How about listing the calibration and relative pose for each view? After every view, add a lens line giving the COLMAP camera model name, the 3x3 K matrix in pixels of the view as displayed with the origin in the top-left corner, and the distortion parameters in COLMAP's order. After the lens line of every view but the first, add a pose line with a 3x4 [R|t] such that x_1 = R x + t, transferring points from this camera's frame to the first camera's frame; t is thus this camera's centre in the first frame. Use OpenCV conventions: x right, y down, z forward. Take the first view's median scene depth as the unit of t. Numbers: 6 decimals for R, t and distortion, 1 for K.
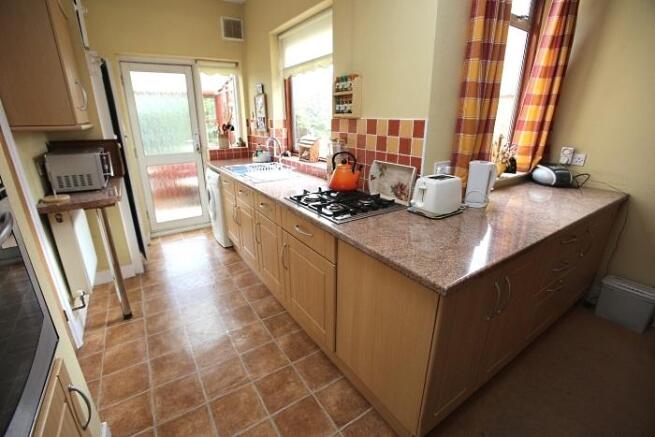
lens RADIAL K [[298.9, 0, 325.8], [0, 298.9, 221.6], [0, 0, 1]] dist [-0.075772, 0.029189]
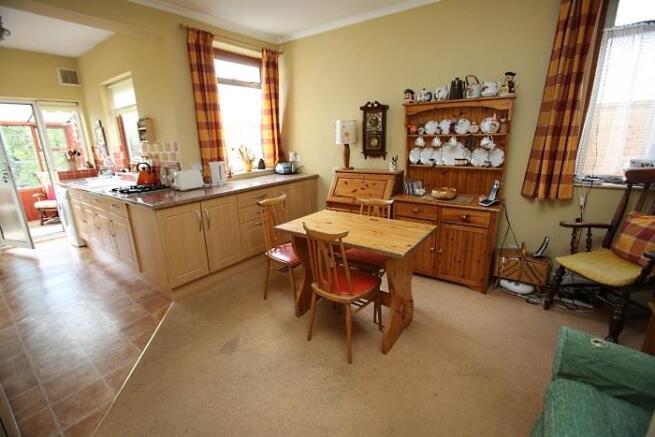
lens RADIAL K [[298.9, 0, 325.8], [0, 298.9, 221.6], [0, 0, 1]] dist [-0.075772, 0.029189]
pose [[0.938858, -0.113916, 0.324912, 0.275815], [0.135560, 0.989760, -0.044696, 0.188612], [-0.316494, 0.086008, 0.944687, -0.523991]]
